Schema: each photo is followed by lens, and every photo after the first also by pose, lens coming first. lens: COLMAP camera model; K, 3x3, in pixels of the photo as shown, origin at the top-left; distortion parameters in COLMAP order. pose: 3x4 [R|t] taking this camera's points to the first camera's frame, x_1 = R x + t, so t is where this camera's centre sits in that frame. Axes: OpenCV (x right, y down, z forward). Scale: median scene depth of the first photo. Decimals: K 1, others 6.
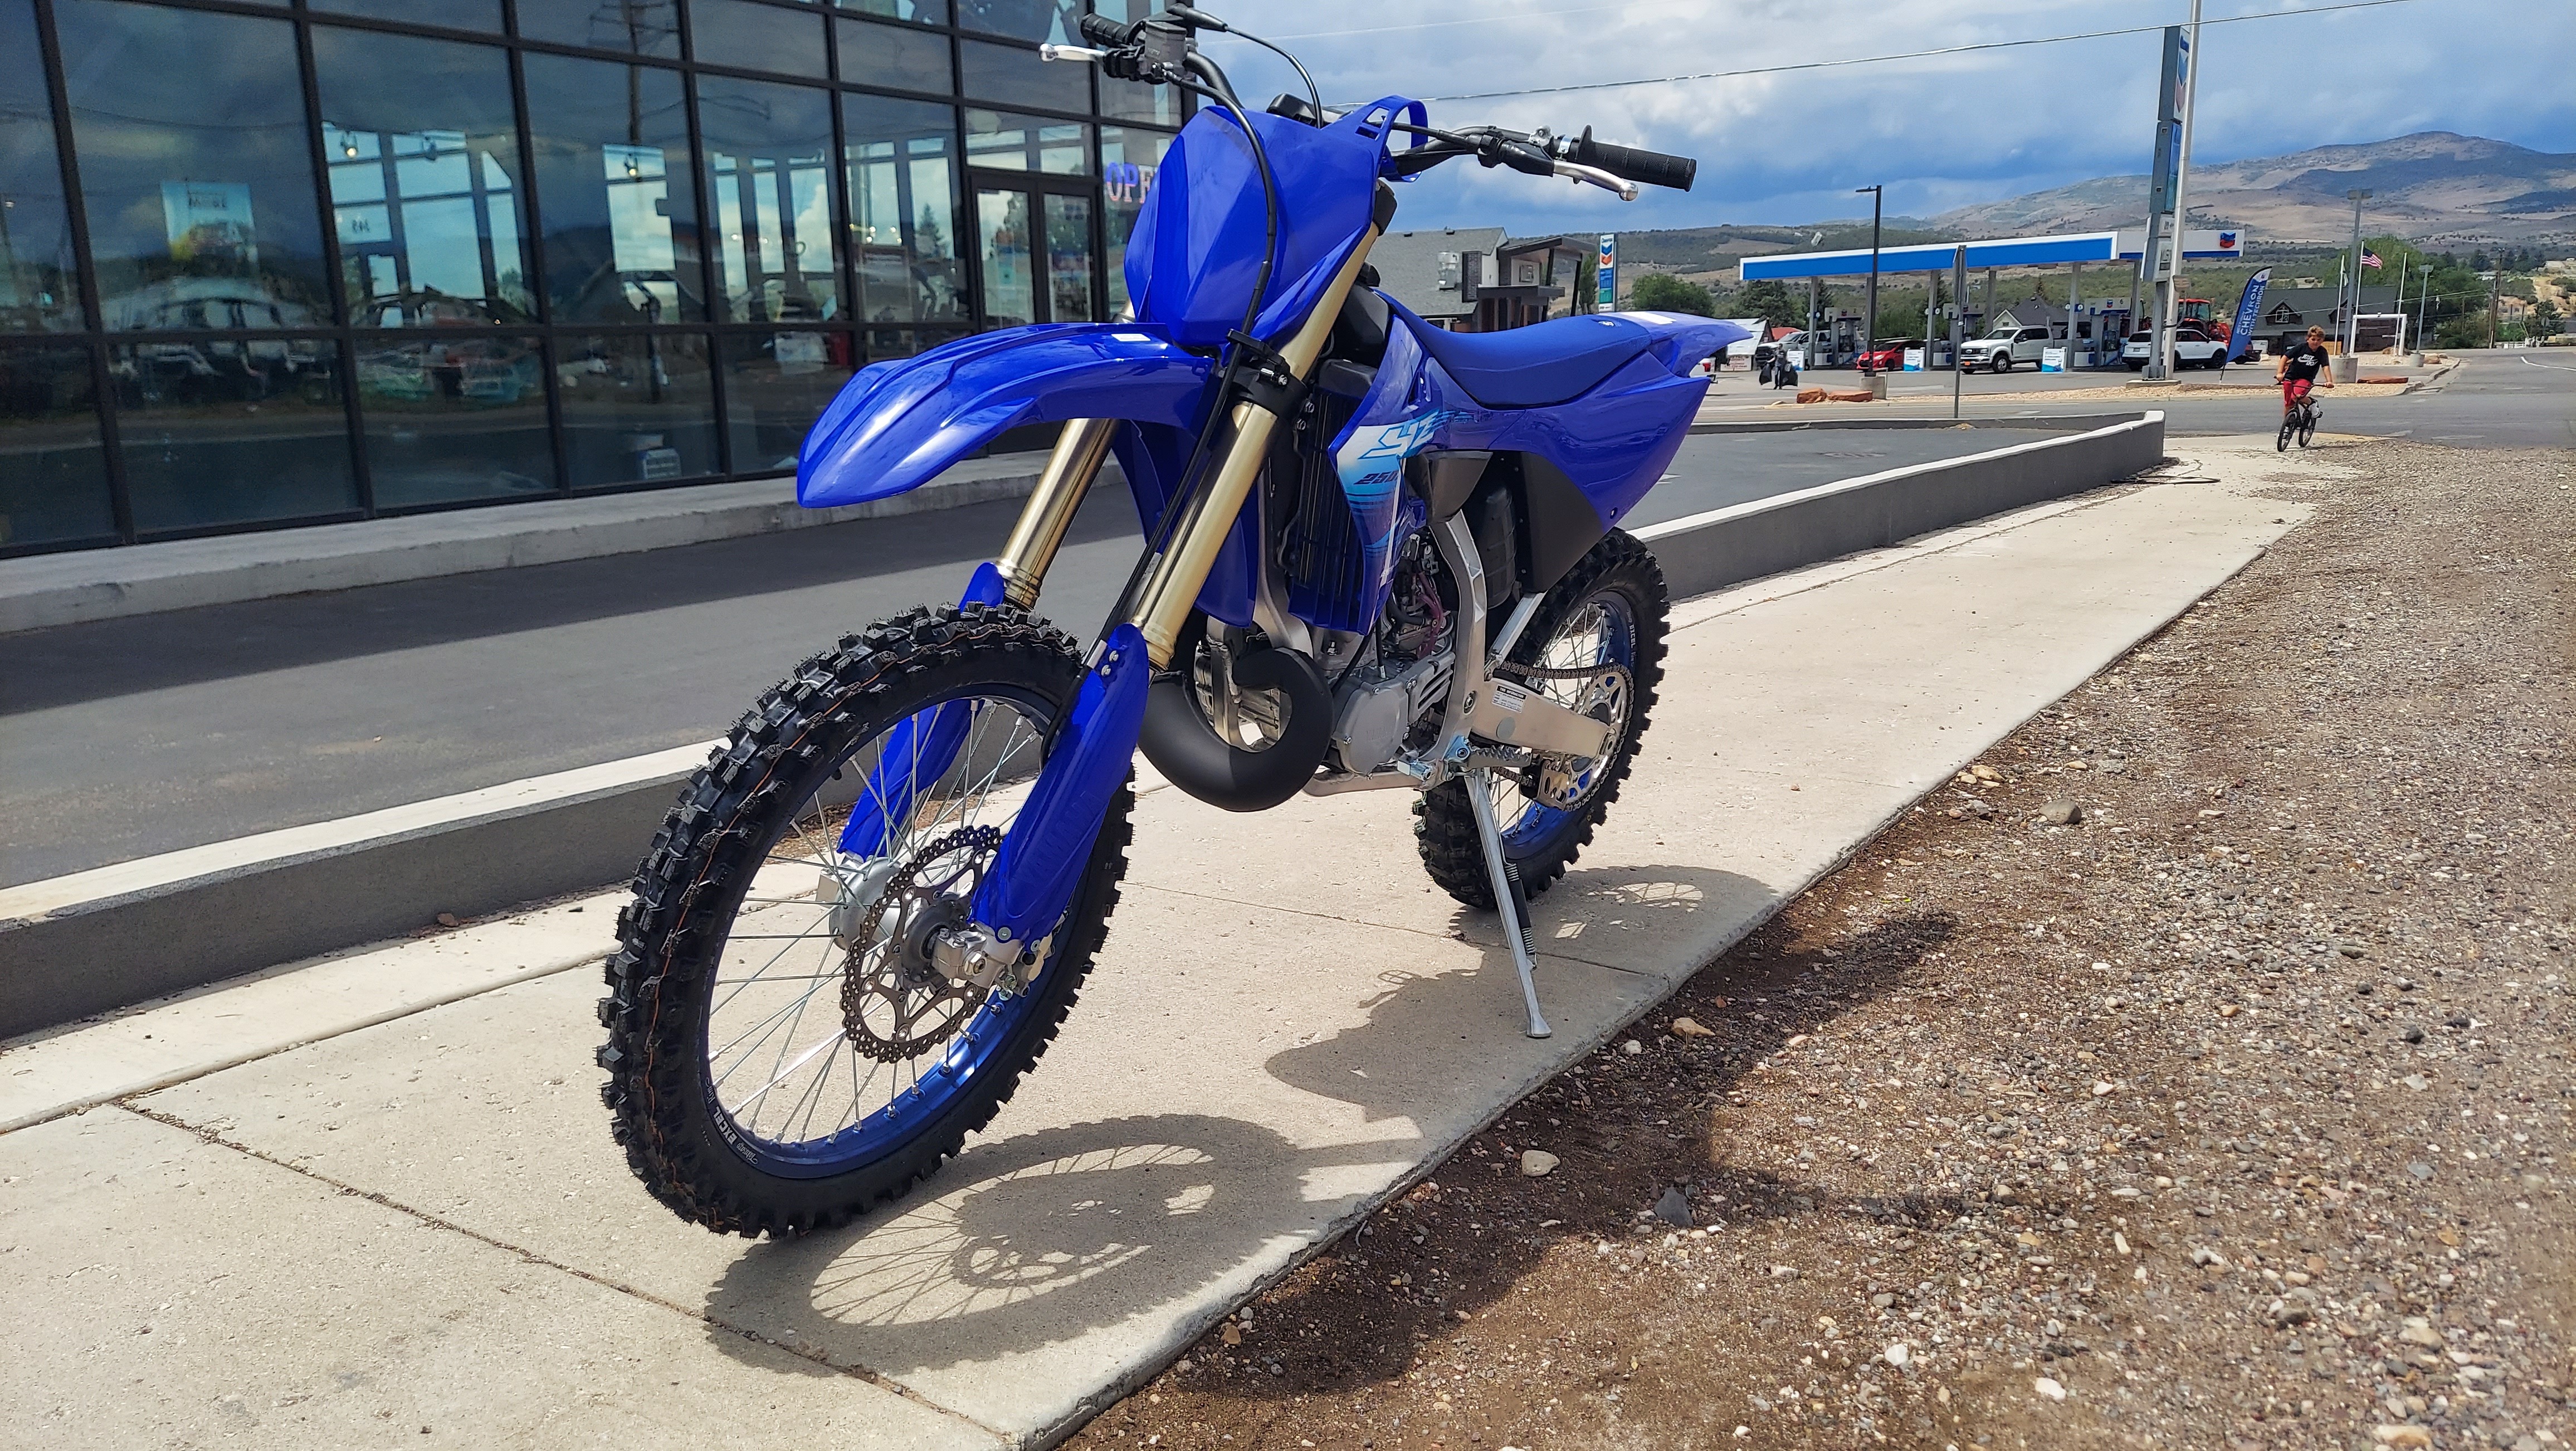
lens RADIAL K [[1858.8, 0, 1295.6], [0, 1858.8, 710.1], [0, 0, 1]] dist [0.074701, -0.083765]
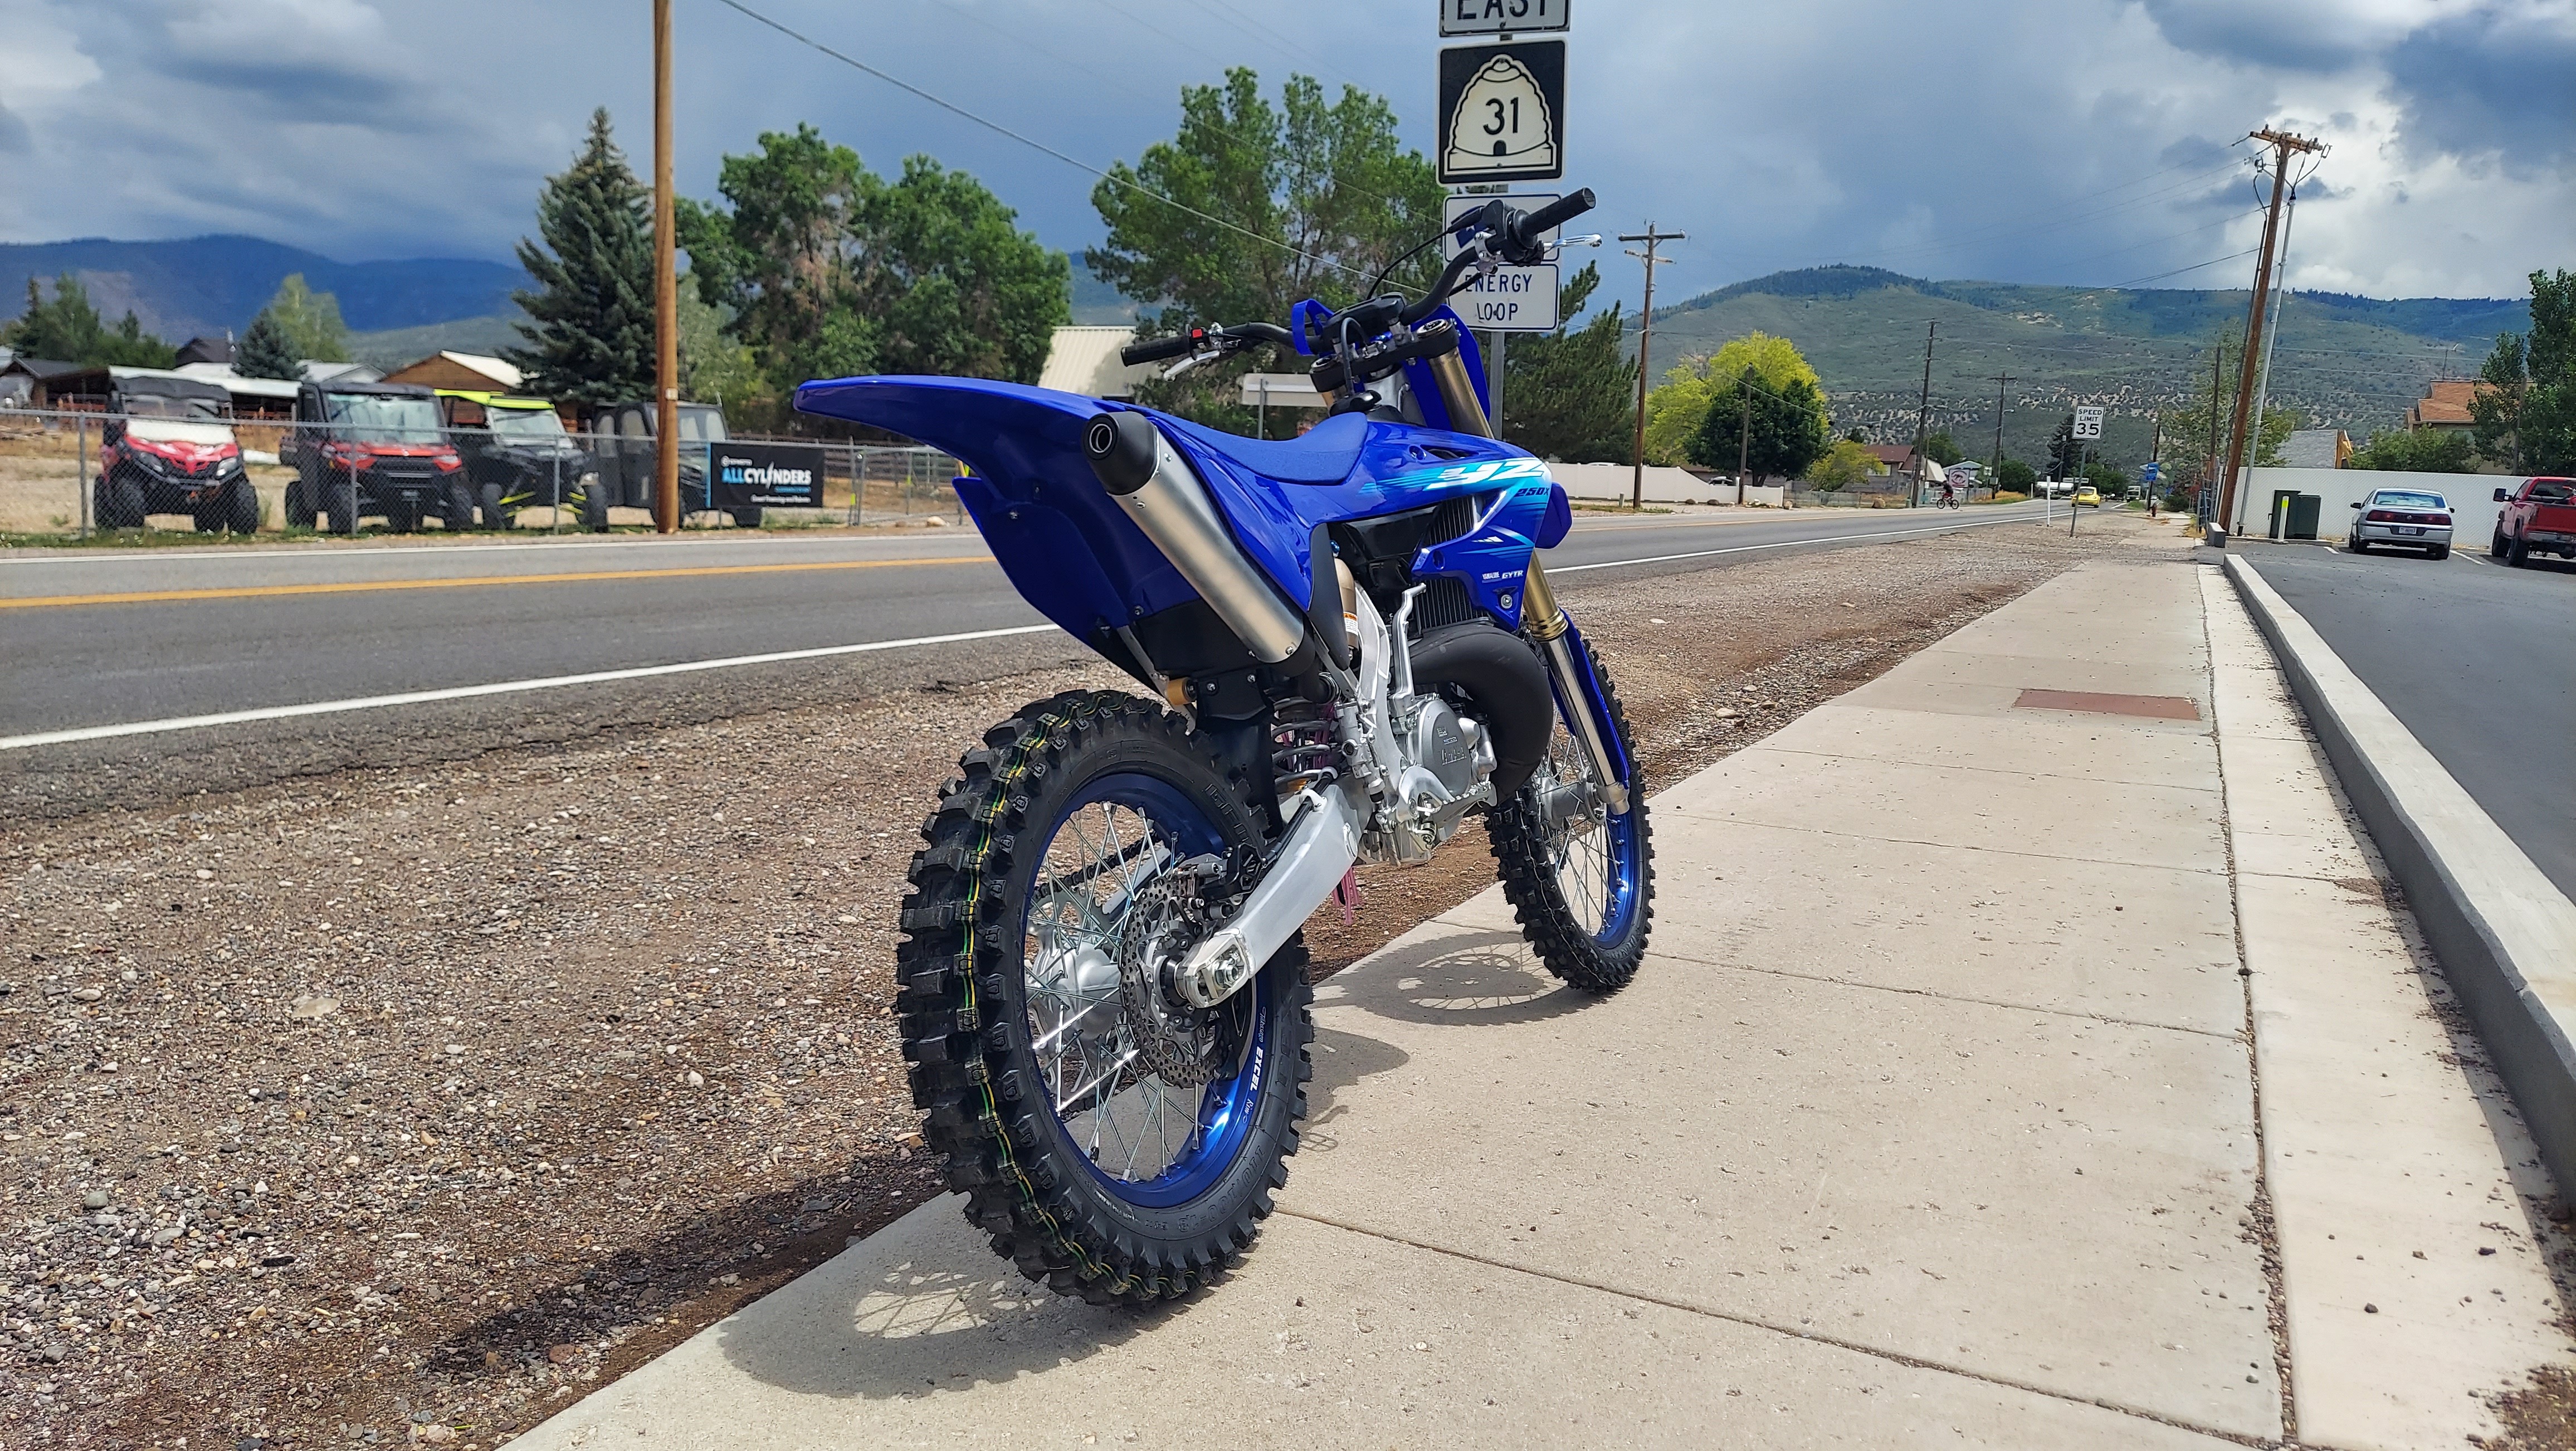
lens RADIAL K [[1858.8, 0, 1298.8], [0, 1858.8, 740.3], [0, 0, 1]] dist [0.074701, -0.083765]
pose [[-0.992955, 0.000561, -0.118487, 0.011744], [-0.036058, 0.951132, 0.306673, -0.022398], [0.112869, 0.308785, -0.944411, 0.125396]]
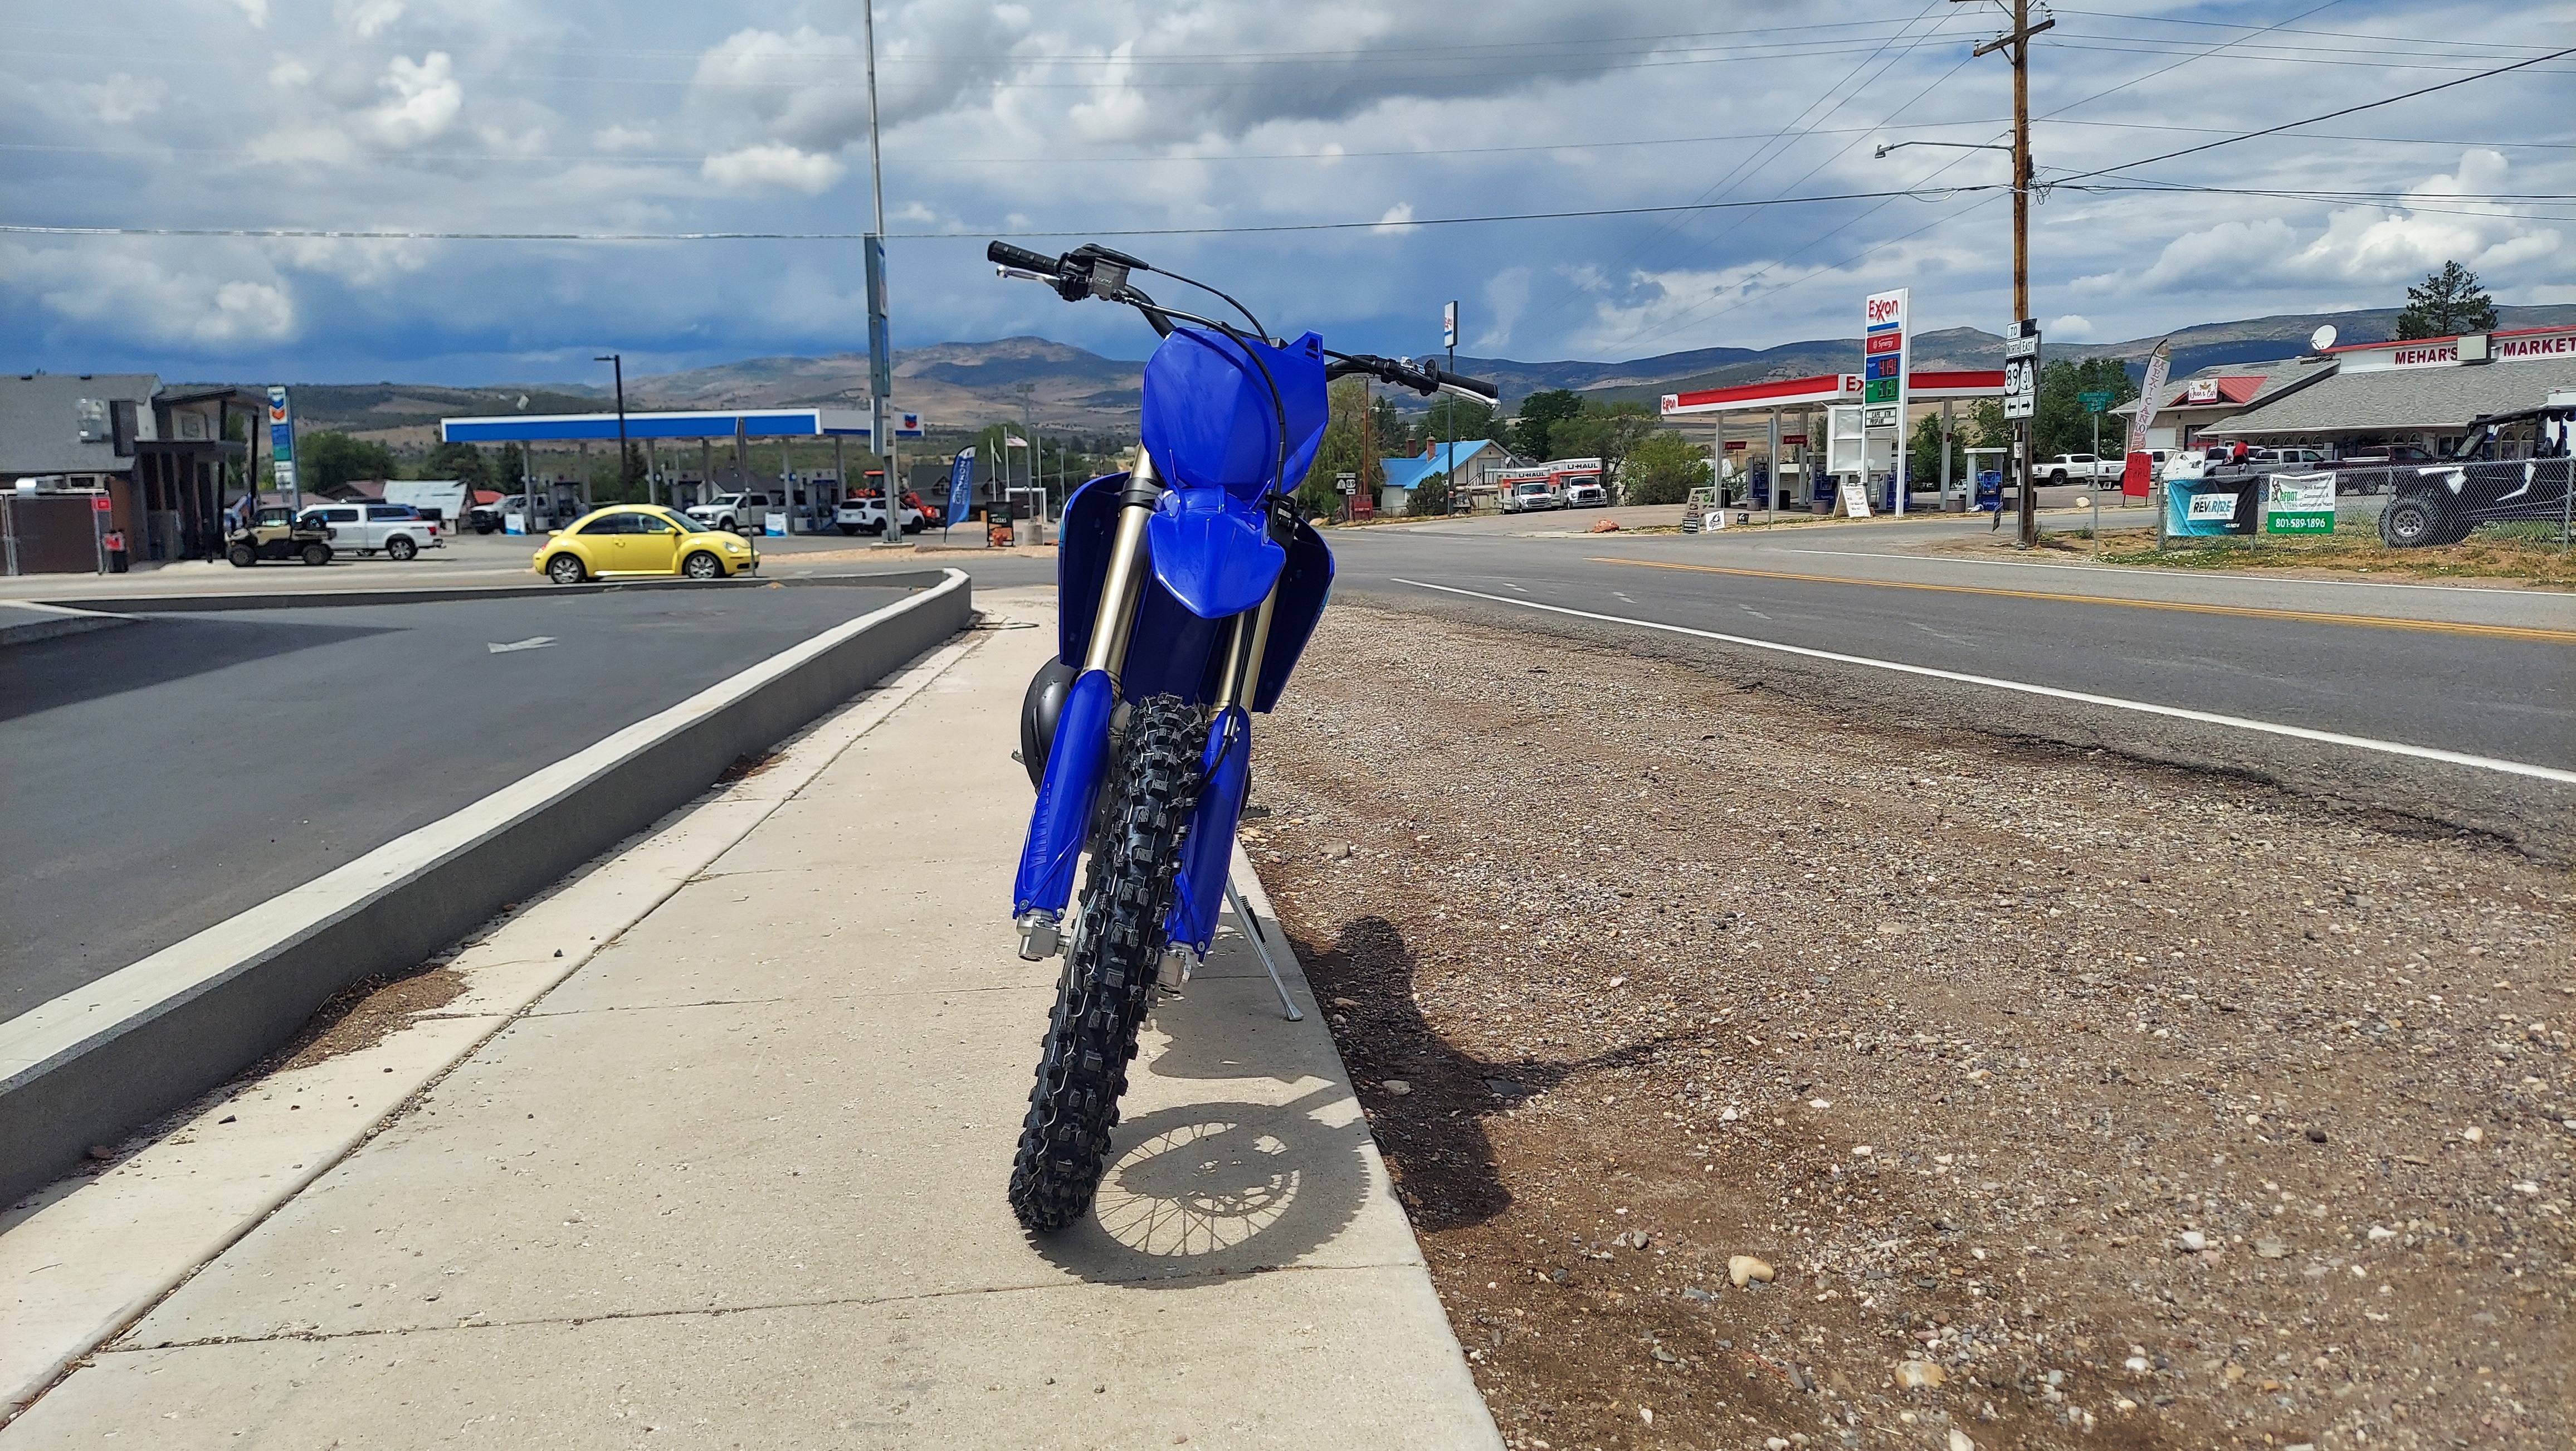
lens RADIAL K [[1858.8, 0, 1298.2], [0, 1858.8, 724.8], [0, 0, 1]] dist [0.074701, -0.083765]
pose [[0.783404, -0.070603, 0.617490, -0.042015], [0.118716, 0.992233, -0.037163, 0.001020], [-0.610070, 0.102419, 0.785700, -0.003636]]
